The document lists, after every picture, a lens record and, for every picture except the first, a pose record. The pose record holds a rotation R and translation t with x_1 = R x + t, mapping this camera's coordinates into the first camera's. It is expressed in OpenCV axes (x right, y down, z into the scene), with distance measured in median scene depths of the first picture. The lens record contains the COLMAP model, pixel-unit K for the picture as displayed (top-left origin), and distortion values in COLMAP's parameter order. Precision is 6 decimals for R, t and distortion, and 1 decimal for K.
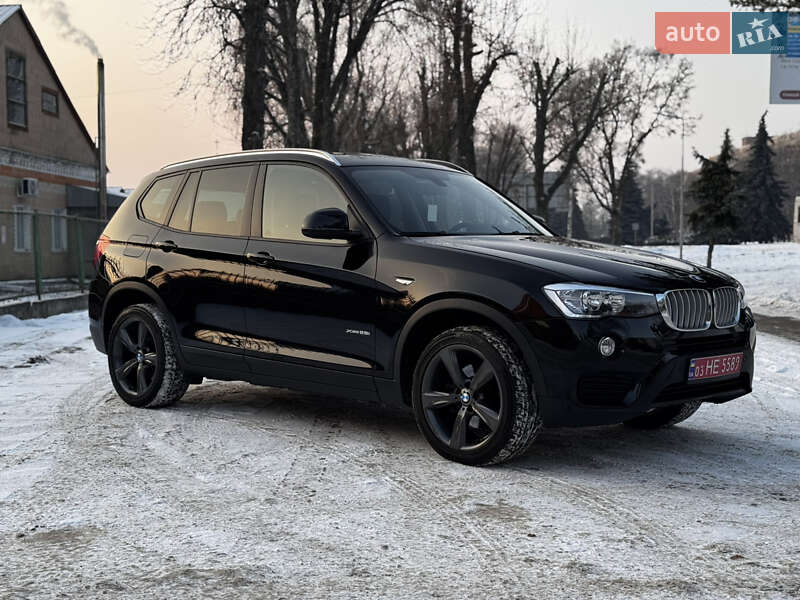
lens RADIAL K [[1147.7, 0, 396.2], [0, 1147.7, 299.2], [0, 0, 1]] dist [0.135497, 0.000000]
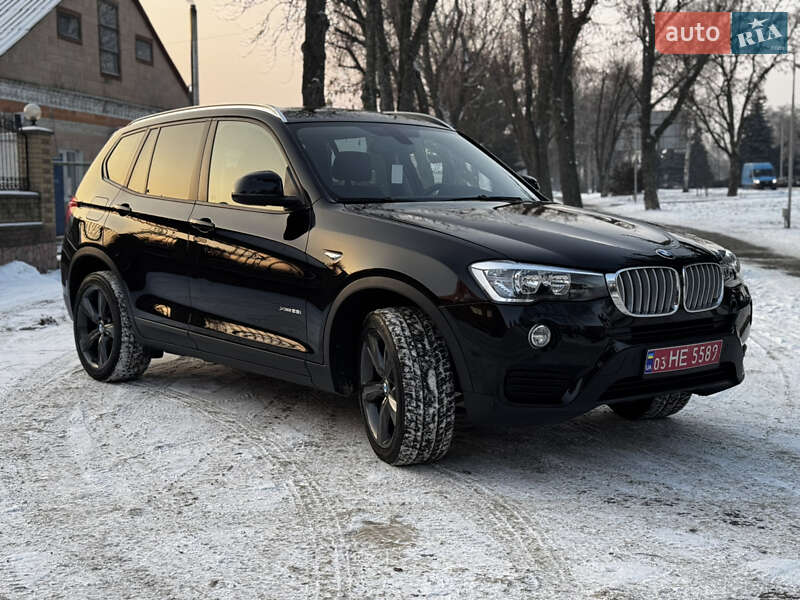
lens RADIAL K [[1147.7, 0, 384.9], [0, 1147.7, 298.6], [0, 0, 1]] dist [0.135497, 0.000000]
pose [[0.993331, 0.006516, -0.115117, 0.115199], [-0.000879, 0.998801, 0.048950, -0.019917], [0.115298, -0.048522, 0.992145, 0.095485]]
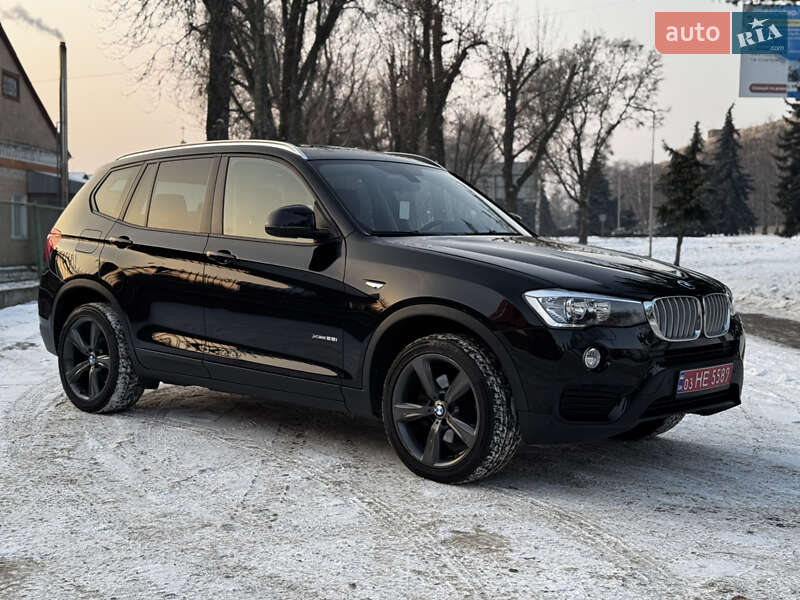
lens RADIAL K [[1147.7, 0, 393.9], [0, 1147.7, 293.2], [0, 0, 1]] dist [0.135497, 0.000000]
pose [[0.999609, 0.007532, 0.026941, -0.001956], [-0.007665, 0.999959, 0.004837, -0.010367], [-0.026904, -0.005042, 0.999625, 0.050411]]
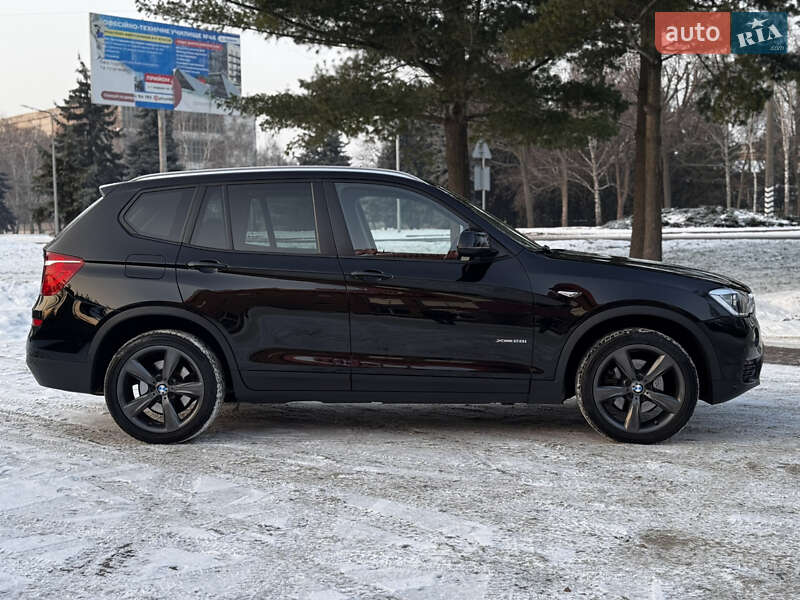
lens RADIAL K [[1147.7, 0, 408.2], [0, 1147.7, 307.7], [0, 0, 1]] dist [0.135497, 0.000000]
pose [[0.751408, -0.053472, 0.657668, -0.670539], [0.042659, 0.998563, 0.032450, -0.034952], [-0.658458, 0.003673, 0.752609, 0.191173]]
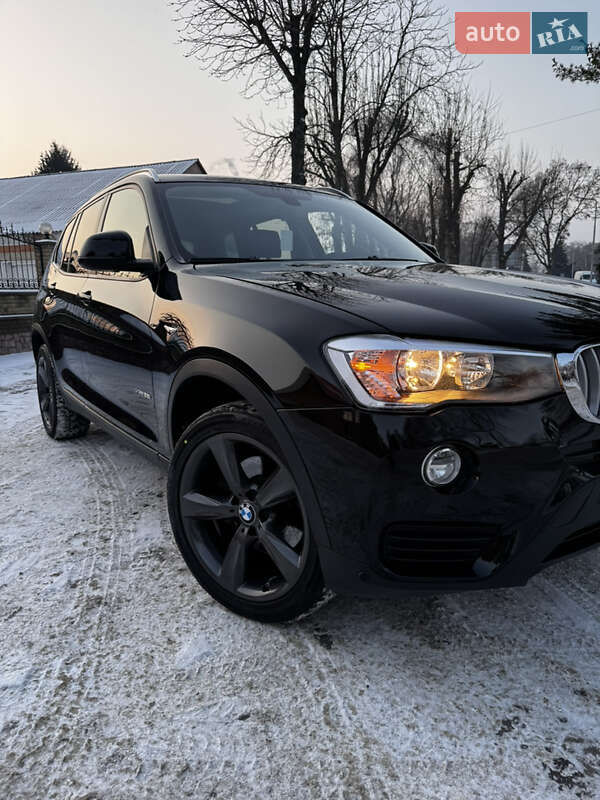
lens RADIAL K [[577.9, 0, 295.2], [0, 577.9, 401.2], [0, 0, 1]] dist [-0.002784, -0.004953]
pose [[0.975167, 0.020202, -0.220548, 0.122322], [0.011008, 0.990178, 0.139375, -0.015406], [0.221197, -0.138342, 0.965367, 0.524605]]
